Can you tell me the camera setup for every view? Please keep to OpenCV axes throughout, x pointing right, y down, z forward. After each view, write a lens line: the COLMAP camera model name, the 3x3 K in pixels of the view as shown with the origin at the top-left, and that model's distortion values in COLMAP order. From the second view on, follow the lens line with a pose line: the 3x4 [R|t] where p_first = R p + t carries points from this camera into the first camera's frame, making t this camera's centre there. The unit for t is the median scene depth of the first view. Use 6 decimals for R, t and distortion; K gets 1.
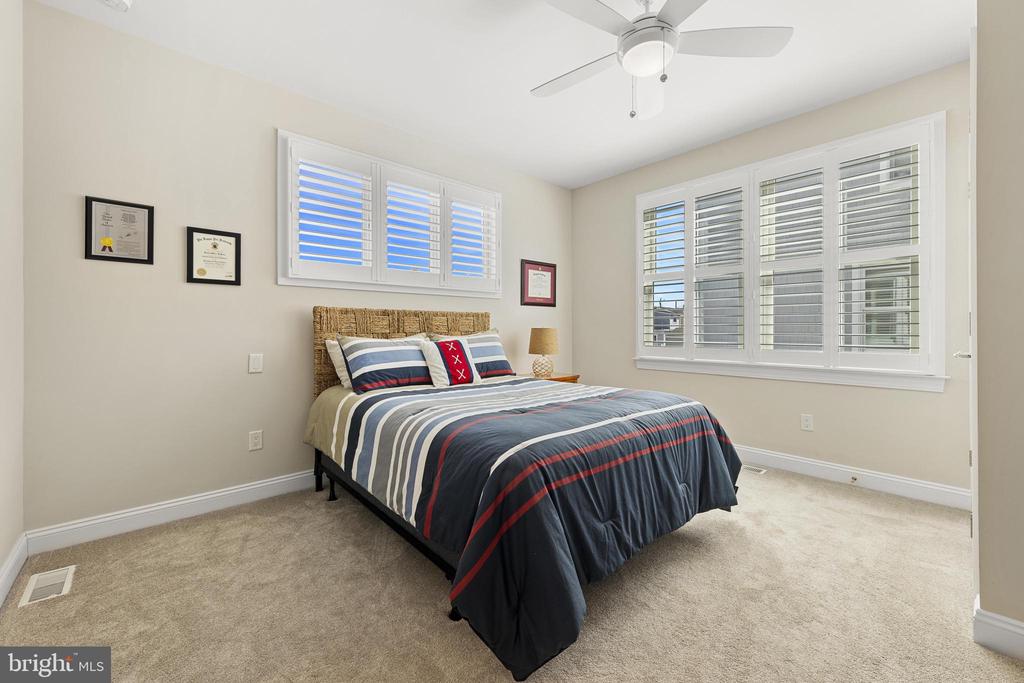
lens RADIAL K [[408.7, 0, 513.8], [0, 408.7, 330.8], [0, 0, 1]] dist [0.000860, -0.000016]
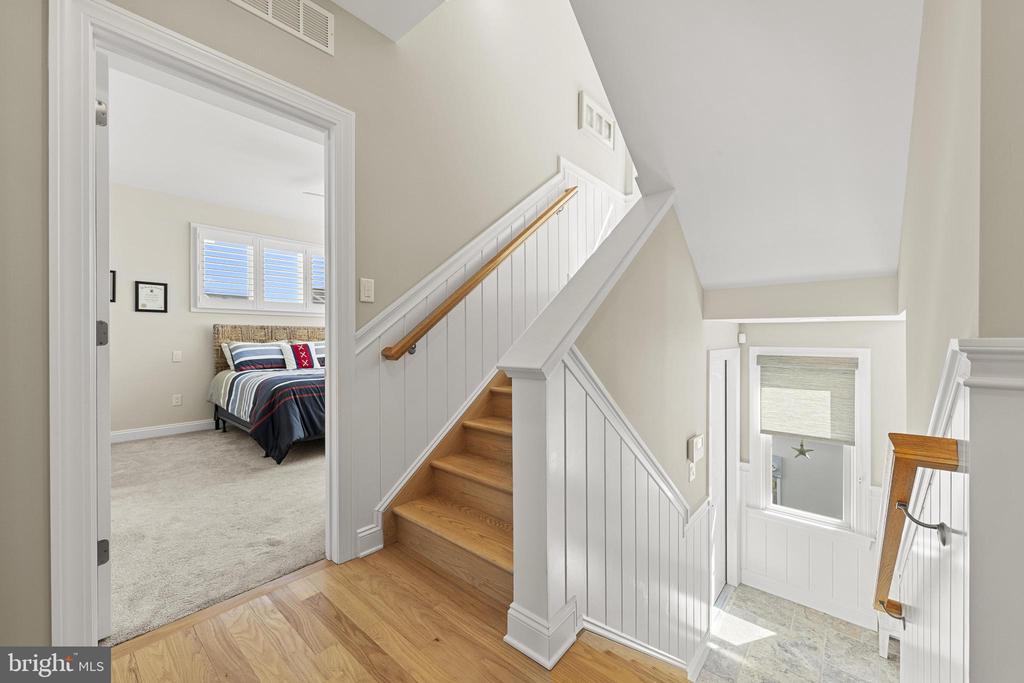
lens RADIAL K [[398.8, 0, 512.0], [0, 398.8, 341.5], [0, 0, 1]] dist [-0.000965, -0.000109]
pose [[0.992903, -0.001422, 0.118915, 0.580623], [0.001089, 0.999995, 0.002863, 0.010596], [-0.118919, -0.002713, 0.992900, -0.851349]]
